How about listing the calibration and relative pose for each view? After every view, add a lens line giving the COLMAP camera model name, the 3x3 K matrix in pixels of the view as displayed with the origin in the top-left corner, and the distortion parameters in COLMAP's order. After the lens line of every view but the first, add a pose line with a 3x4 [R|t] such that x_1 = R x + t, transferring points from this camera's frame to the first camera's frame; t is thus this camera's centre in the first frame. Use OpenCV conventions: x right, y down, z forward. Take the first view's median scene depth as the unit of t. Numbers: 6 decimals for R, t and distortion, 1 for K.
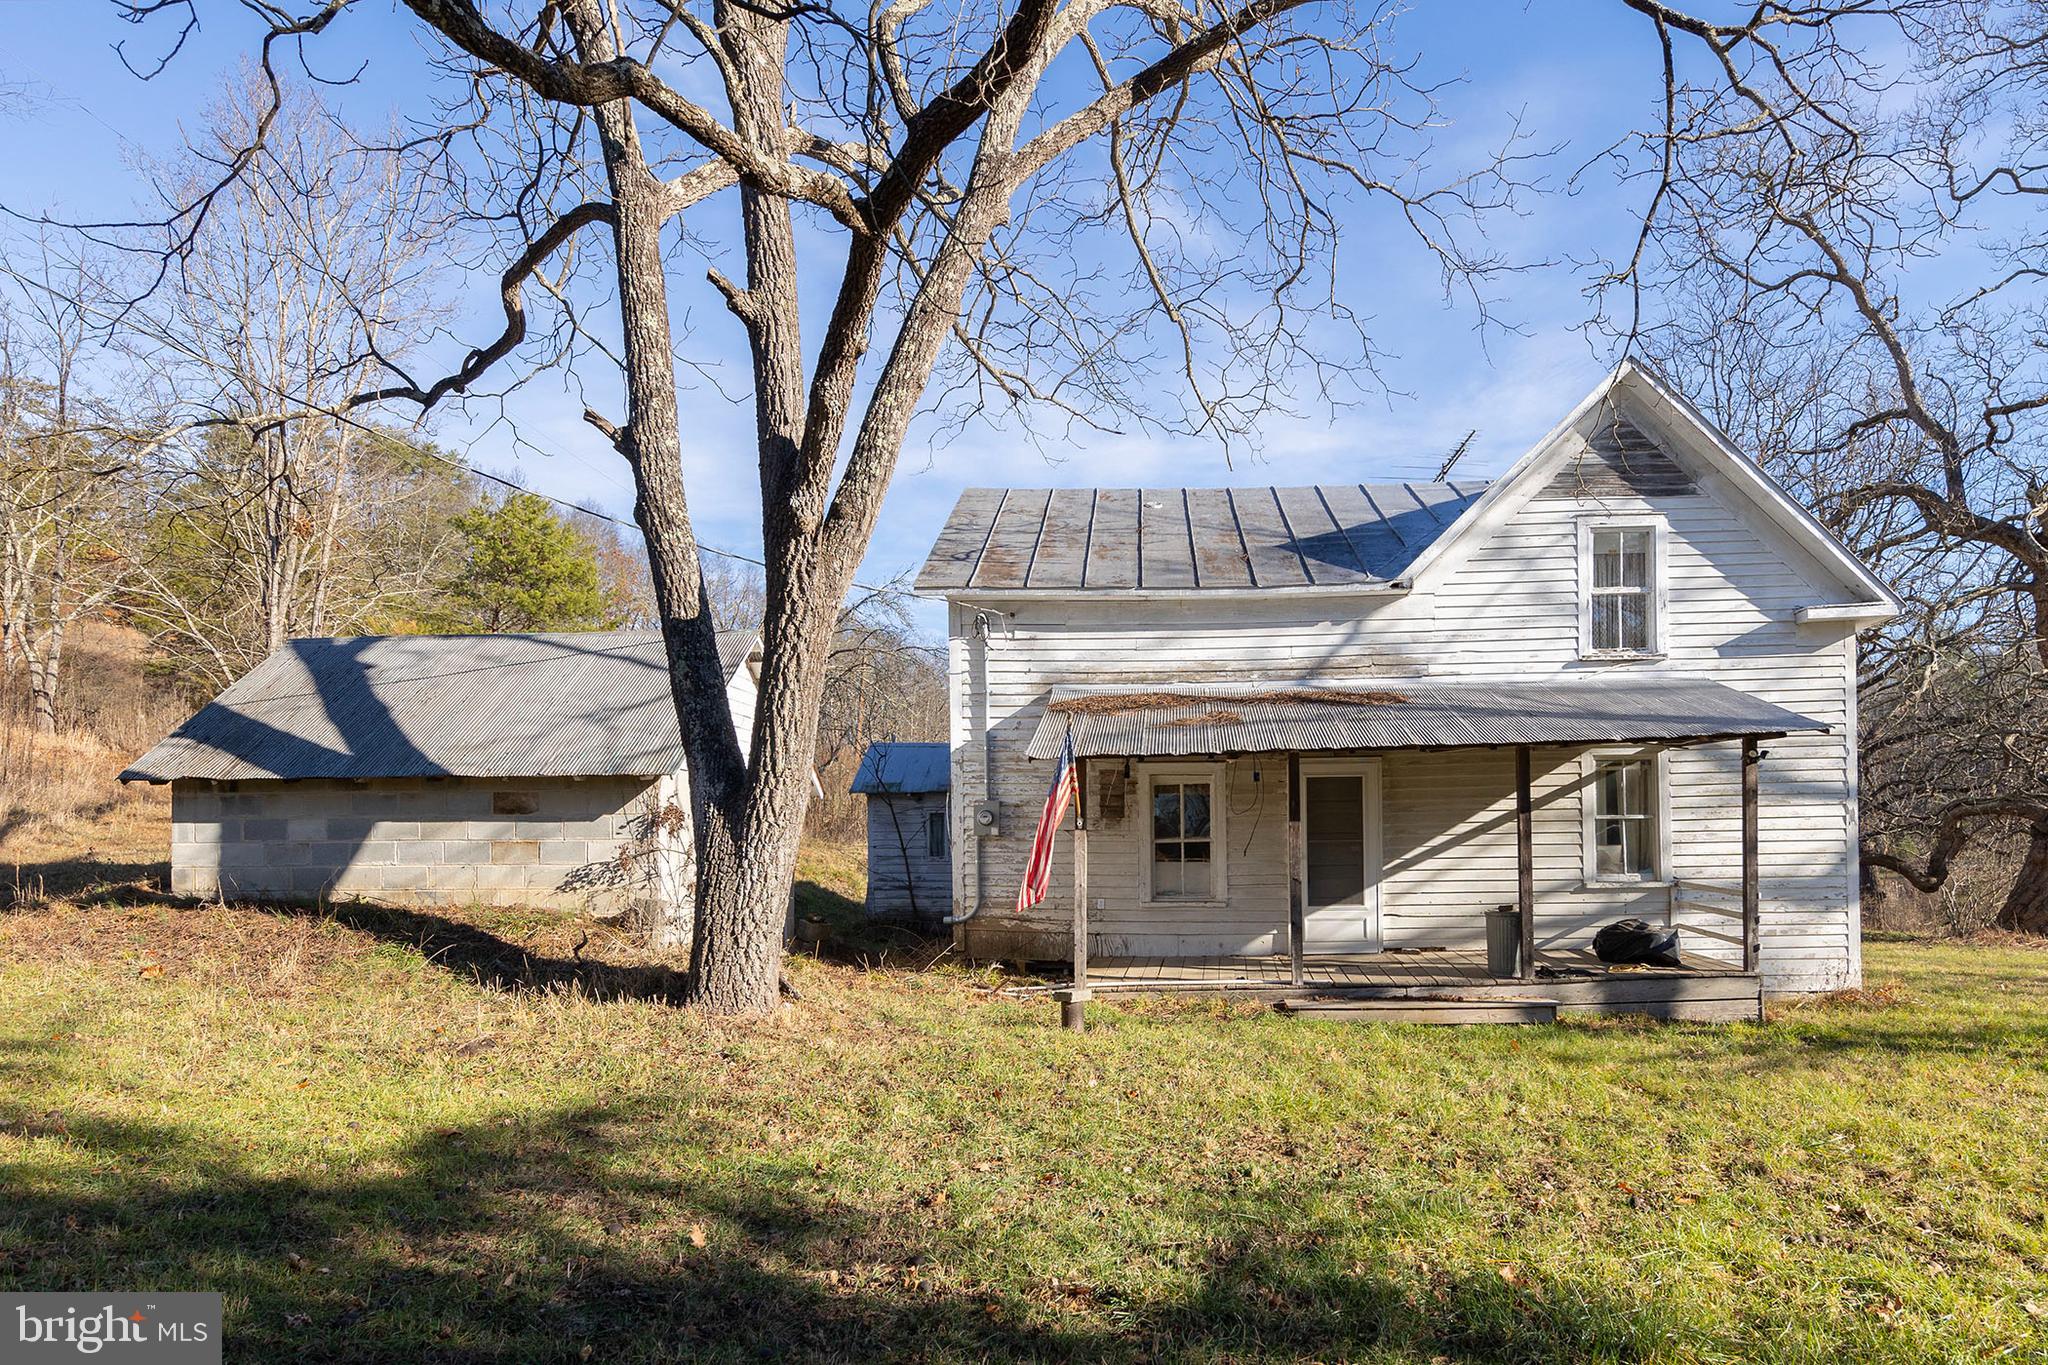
lens RADIAL K [[1146.4, 0, 1025.0], [0, 1146.4, 791.8], [0, 0, 1]] dist [-0.001740, 0.000067]
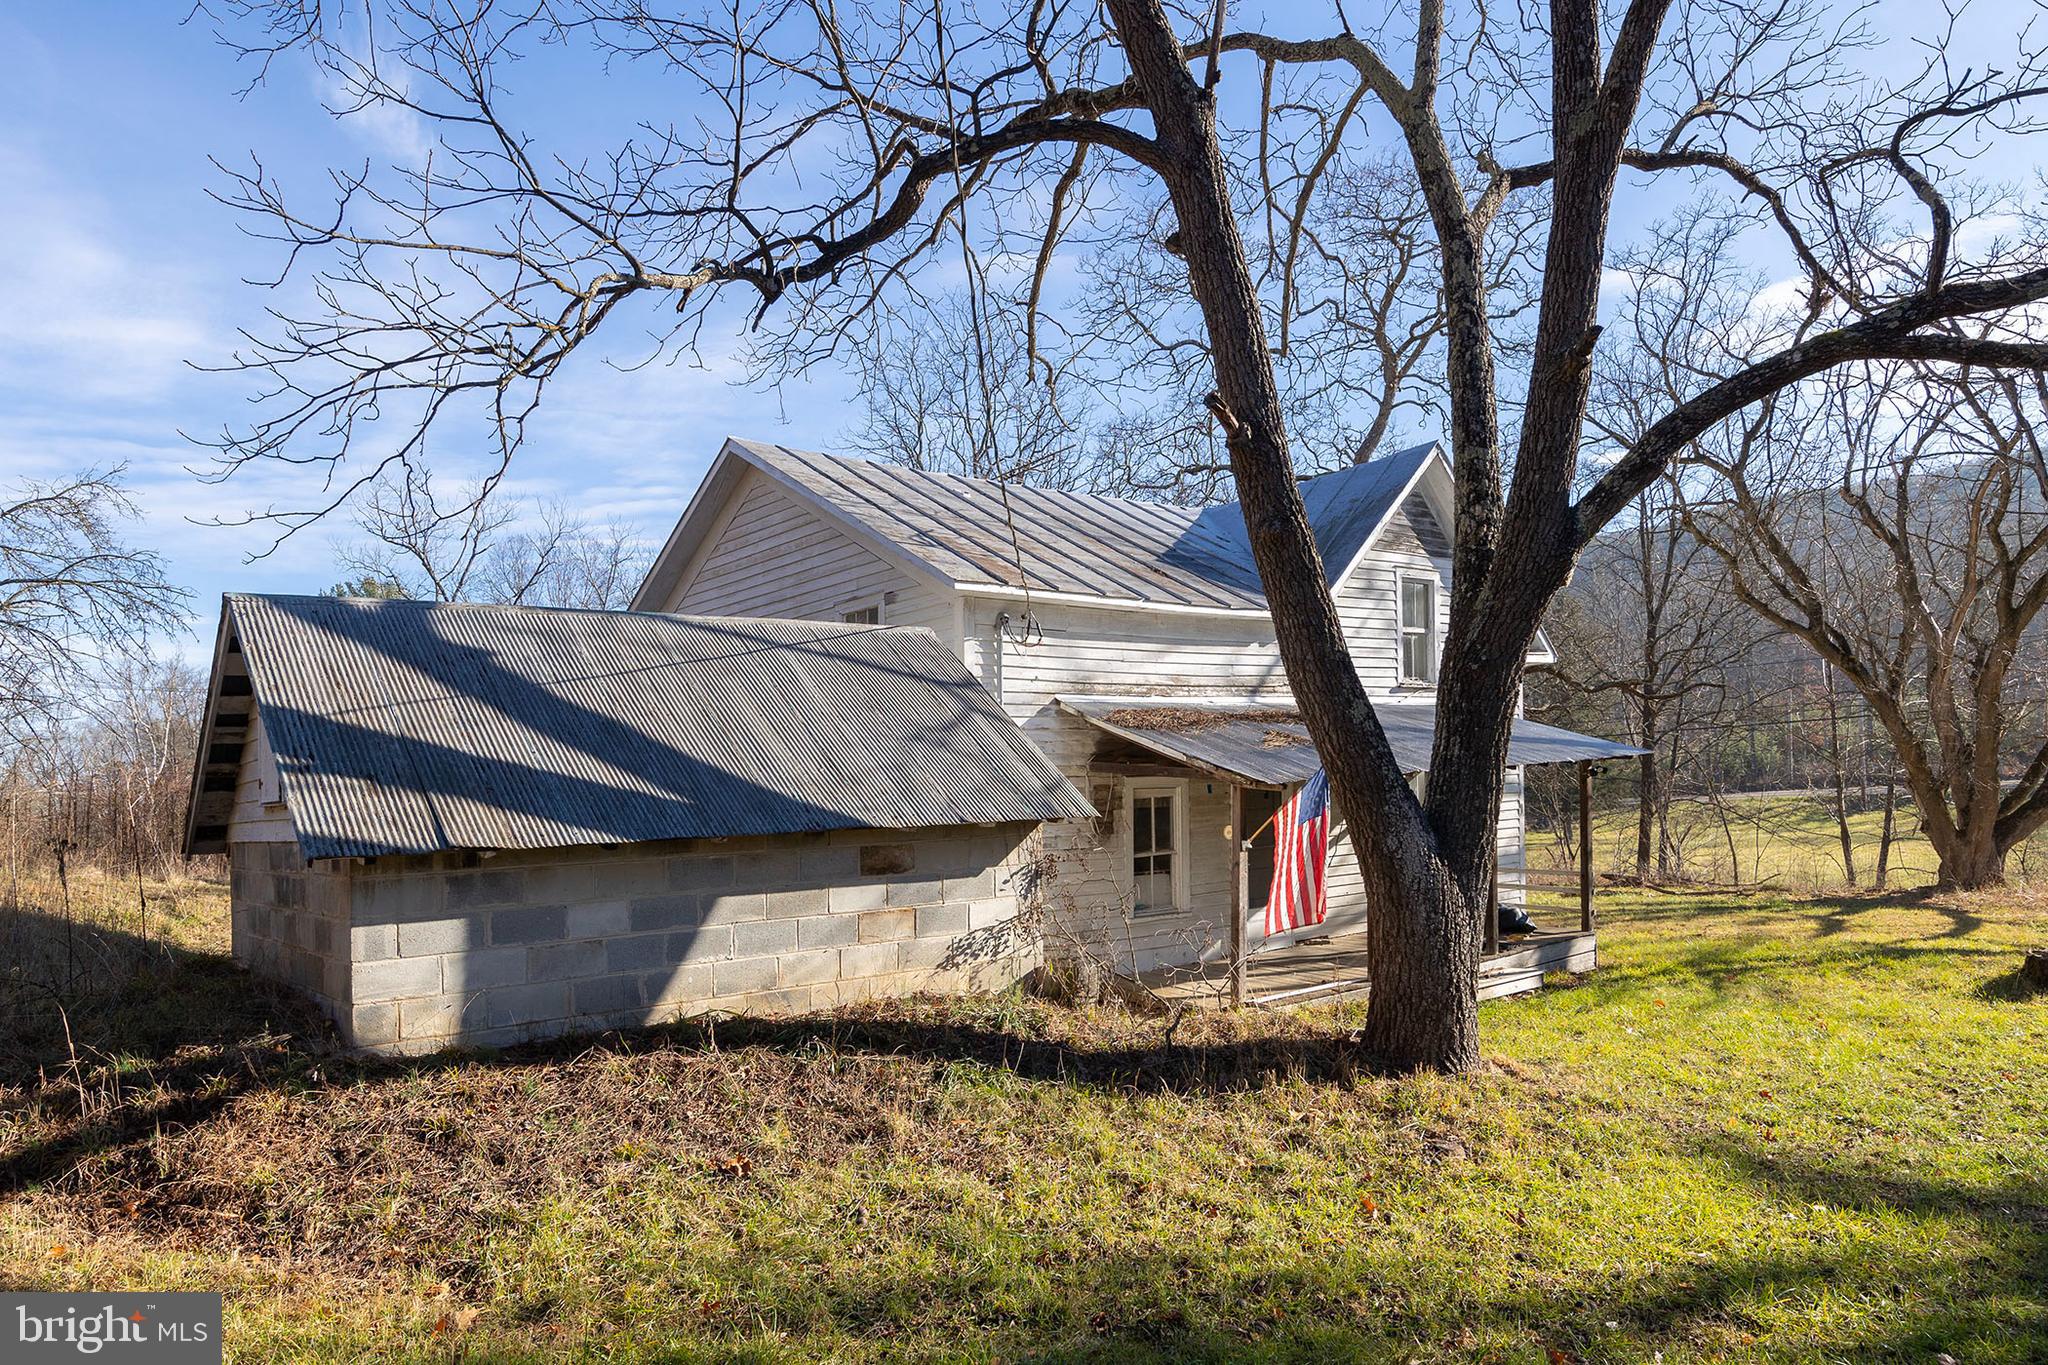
lens RADIAL K [[1294.8, 0, 1017.3], [0, 1294.8, 769.1], [0, 0, 1]] dist [0.005615, 0.001883]
pose [[0.758588, -0.011582, 0.651468, -0.918467], [0.008929, 0.999933, 0.007380, -0.054043], [-0.651510, 0.000219, 0.758640, 0.295465]]
